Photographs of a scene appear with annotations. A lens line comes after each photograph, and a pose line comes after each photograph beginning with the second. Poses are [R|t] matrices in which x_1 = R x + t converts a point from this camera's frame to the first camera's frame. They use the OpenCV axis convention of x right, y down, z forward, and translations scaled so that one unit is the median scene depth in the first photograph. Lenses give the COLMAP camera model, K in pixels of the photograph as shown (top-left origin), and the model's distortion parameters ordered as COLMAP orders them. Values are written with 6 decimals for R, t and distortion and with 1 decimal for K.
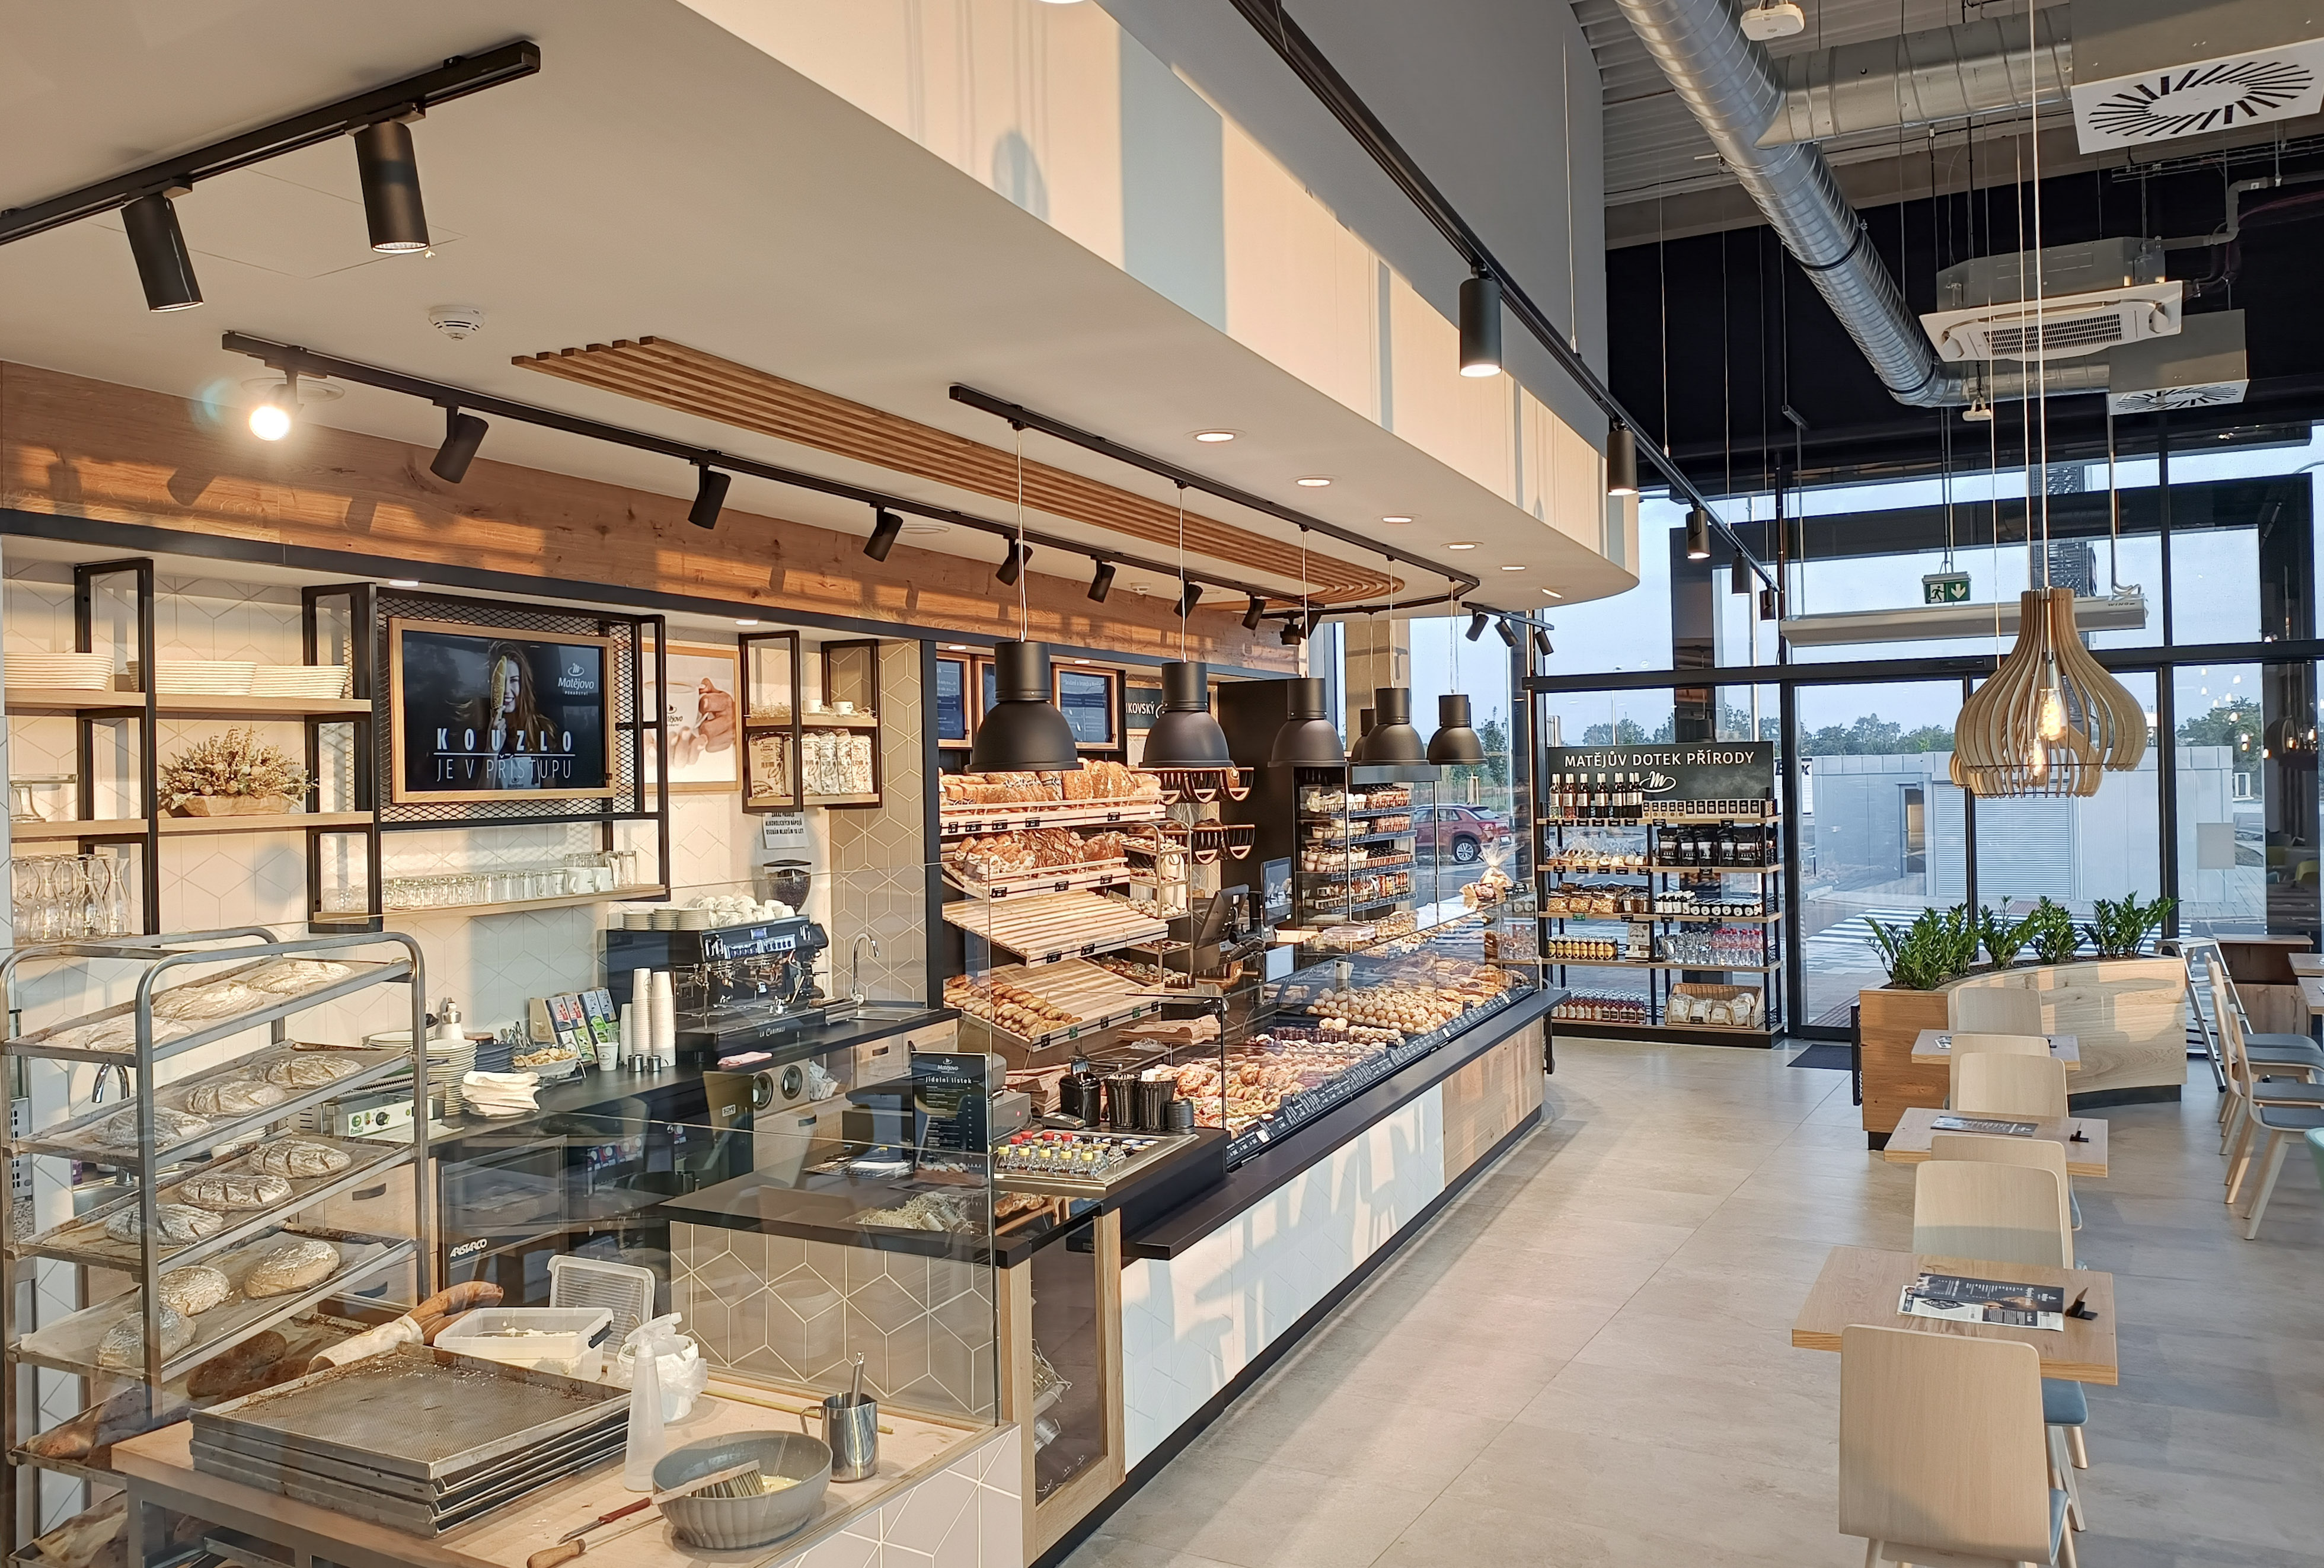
lens RADIAL K [[1742.5, 0, 1182.9], [0, 1742.5, 764.4], [0, 0, 1]] dist [0.029219, -0.046150]
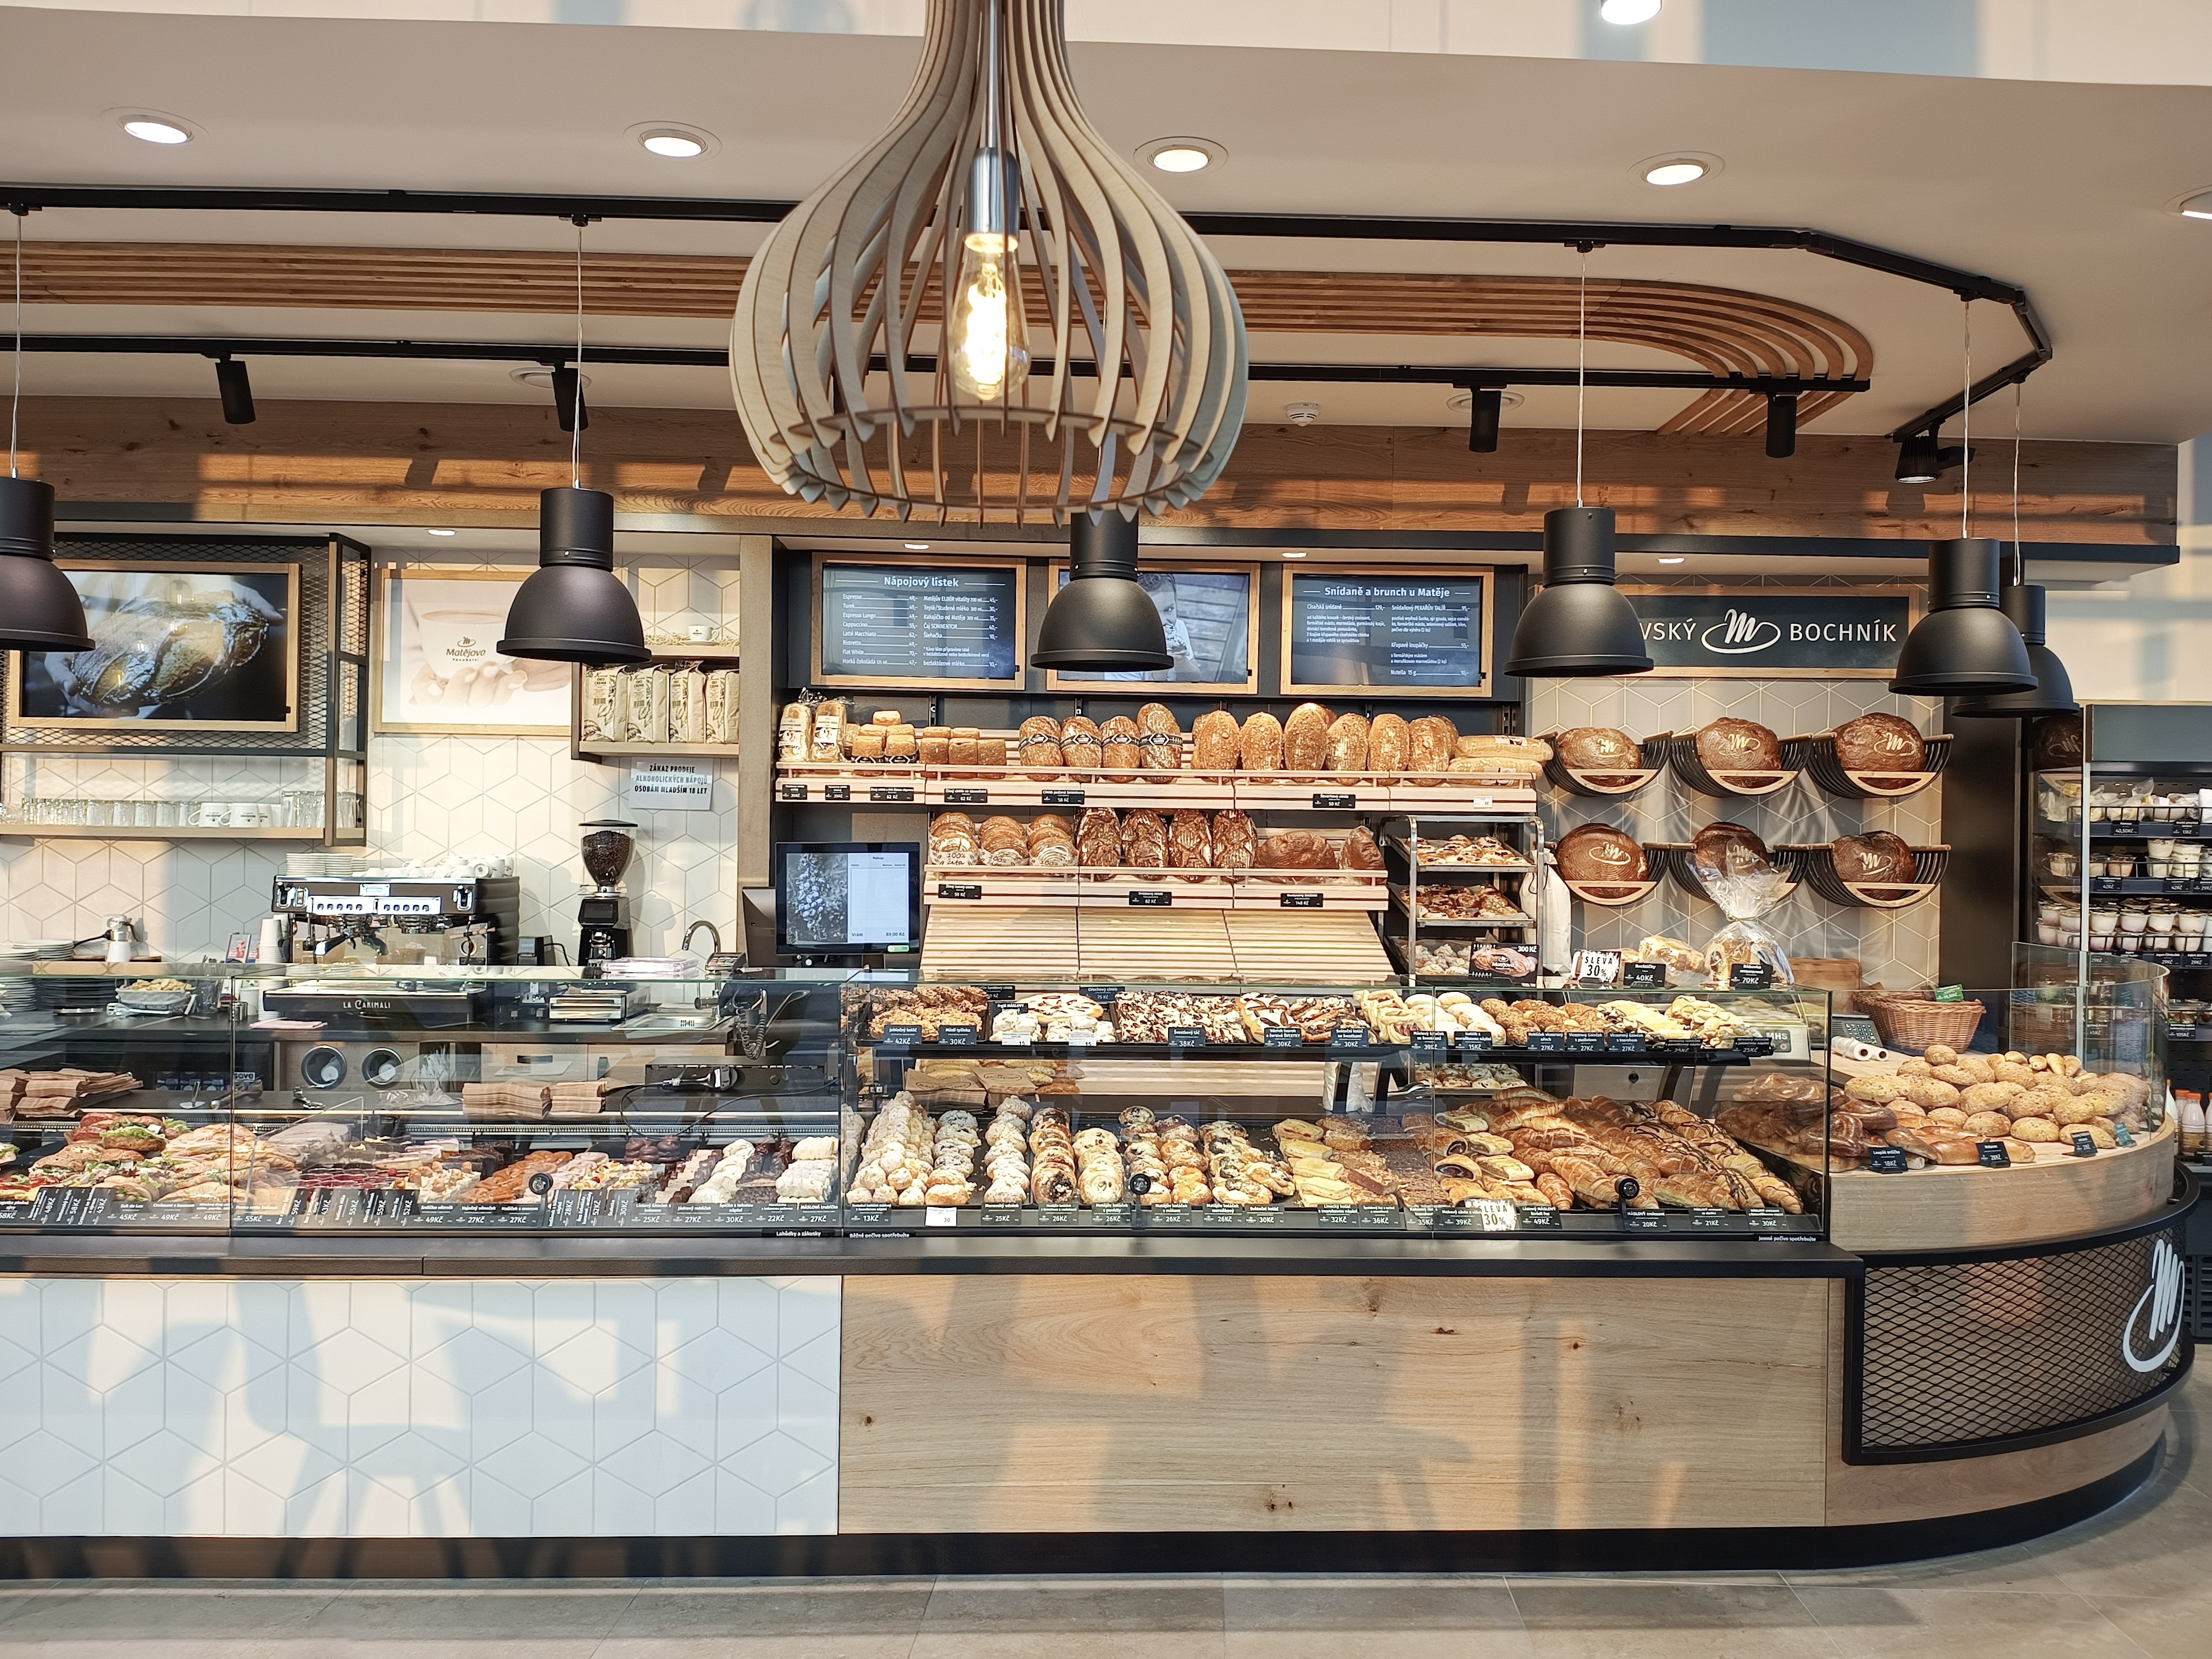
lens RADIAL K [[1636.1, 0, 1101.7], [0, 1636.1, 853.4], [0, 0, 1]] dist [0.051146, -0.095832]
pose [[0.436472, 0.032373, -0.899135, 0.600381], [-0.019220, 0.999460, 0.026655, 0.046721], [0.899513, 0.005647, 0.436858, 0.902005]]
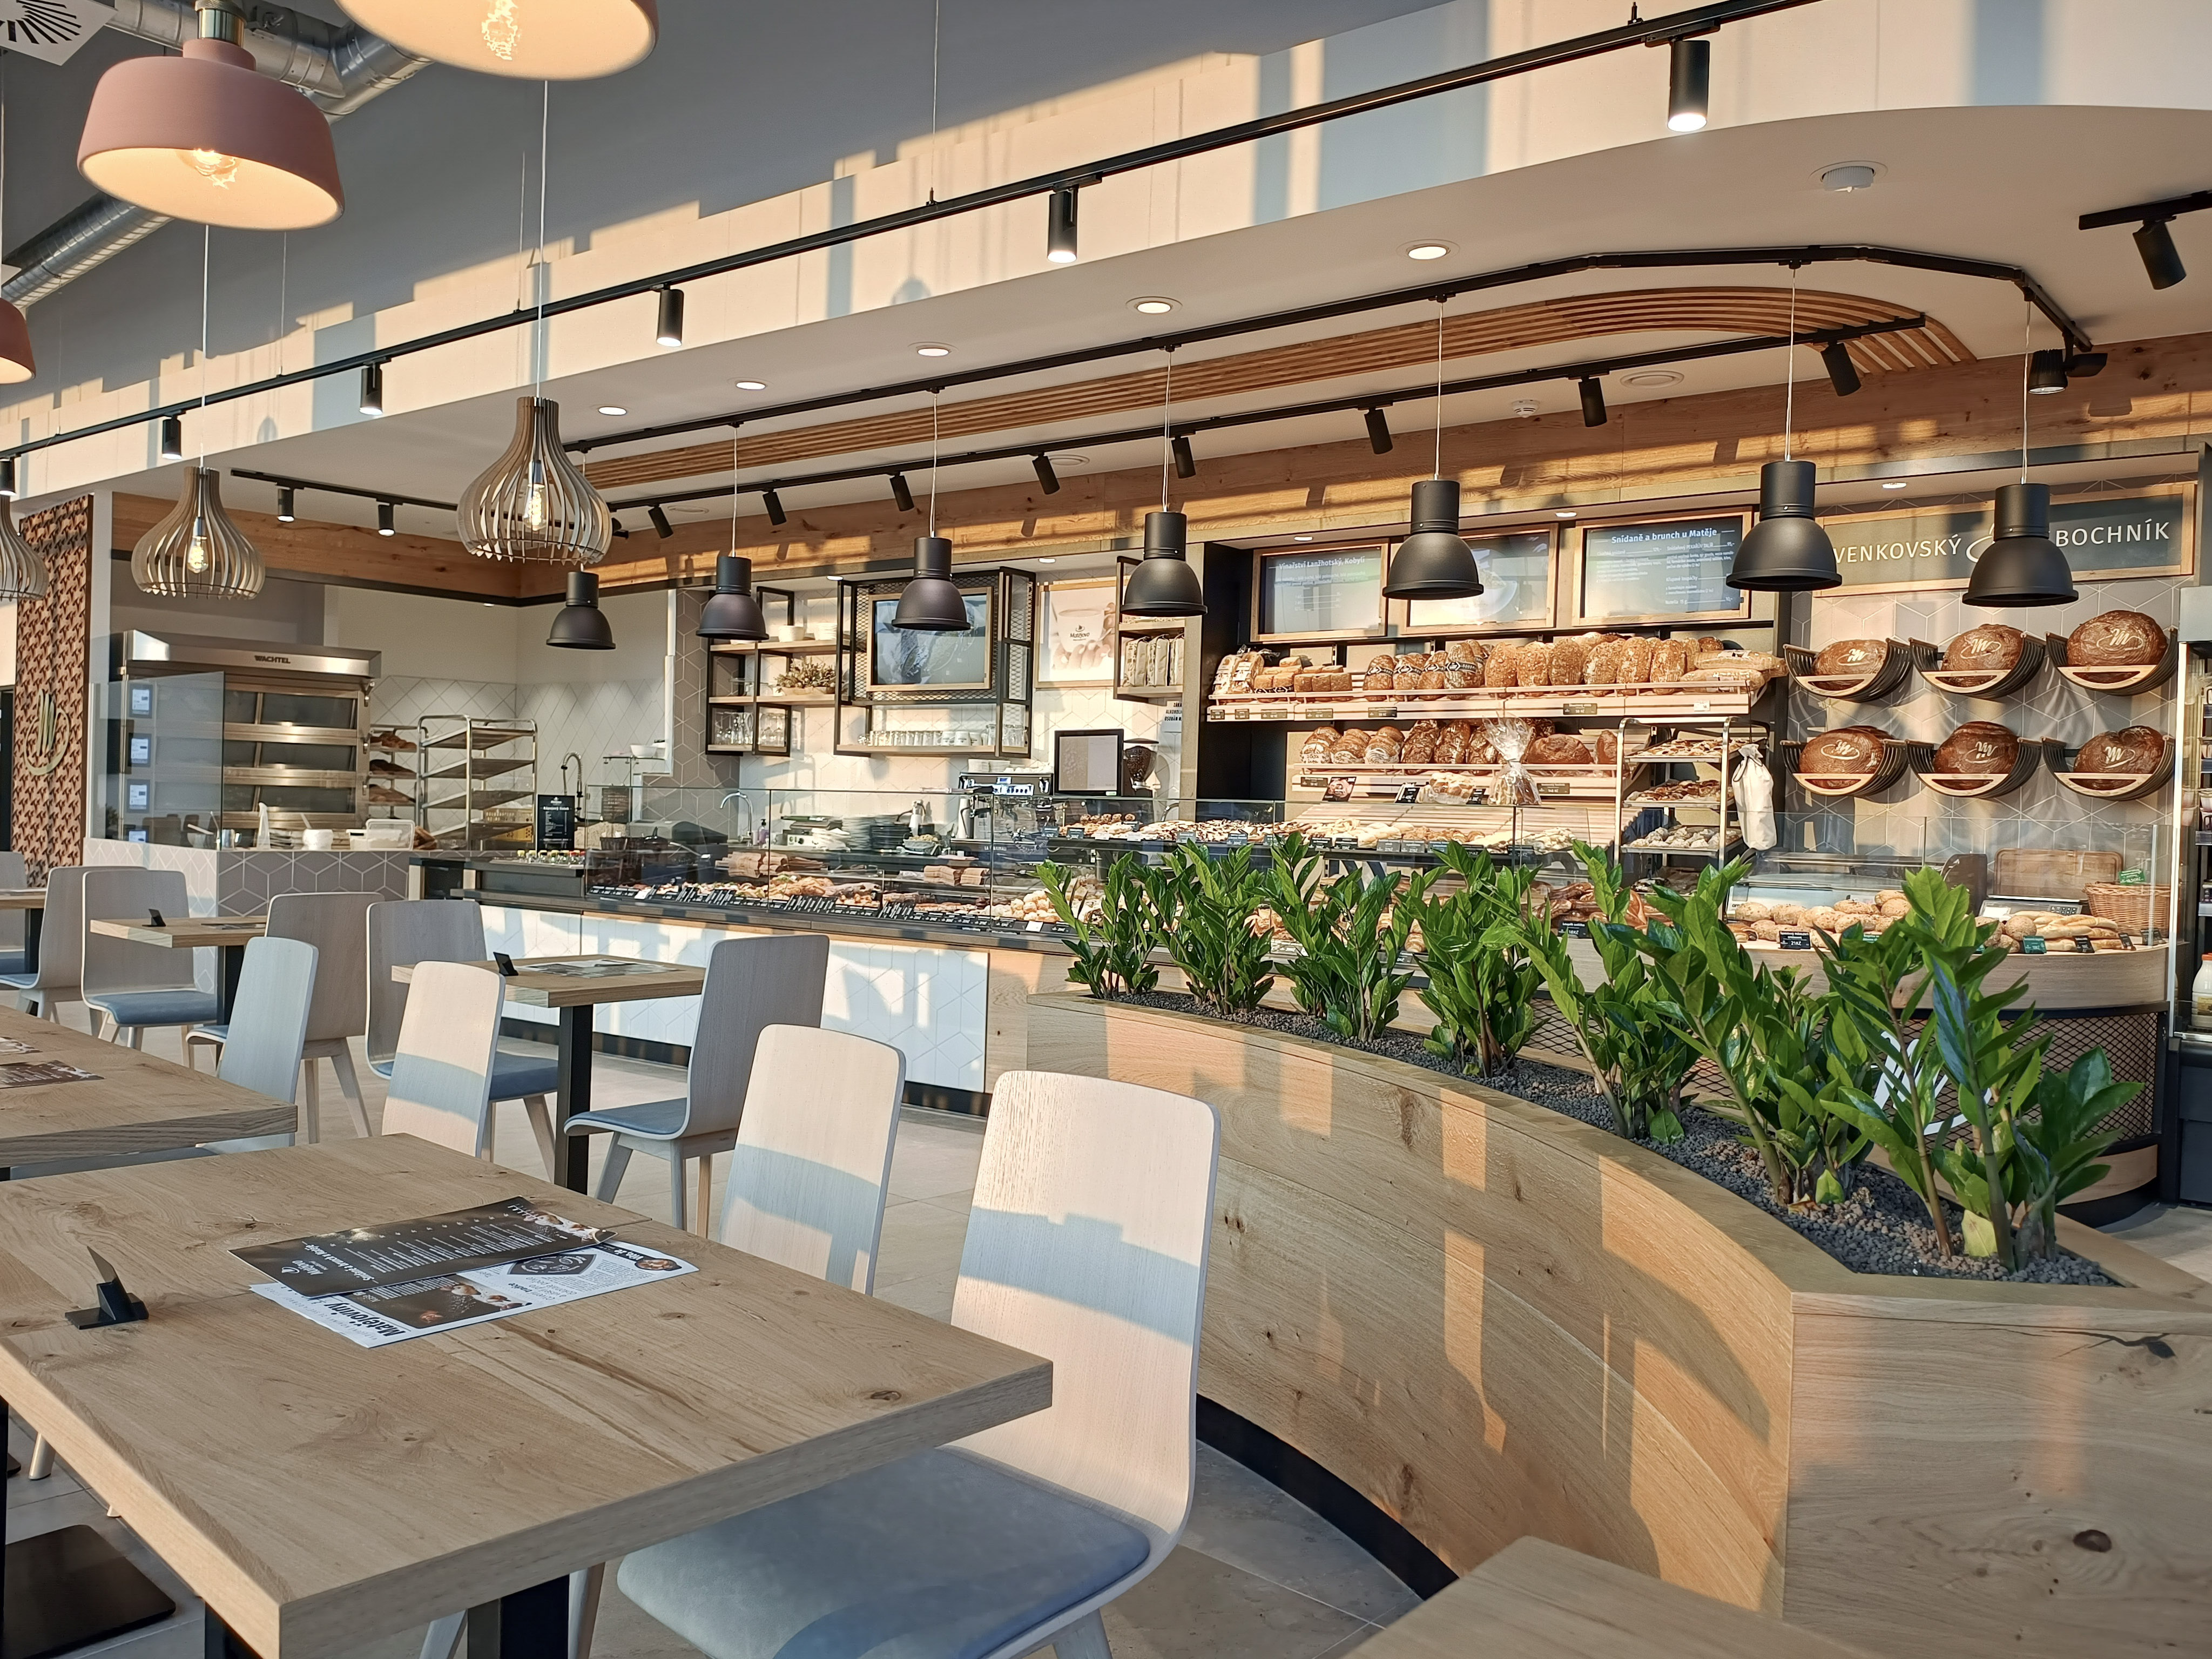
lens RADIAL K [[1635.9, 0, 1093.2], [0, 1635.9, 832.3], [0, 0, 1]] dist [0.051146, -0.095832]
pose [[-0.232957, 0.025843, -0.972144, 0.967376], [-0.021298, 0.999272, 0.031668, 0.088817], [0.972254, 0.028082, -0.232237, 1.289713]]
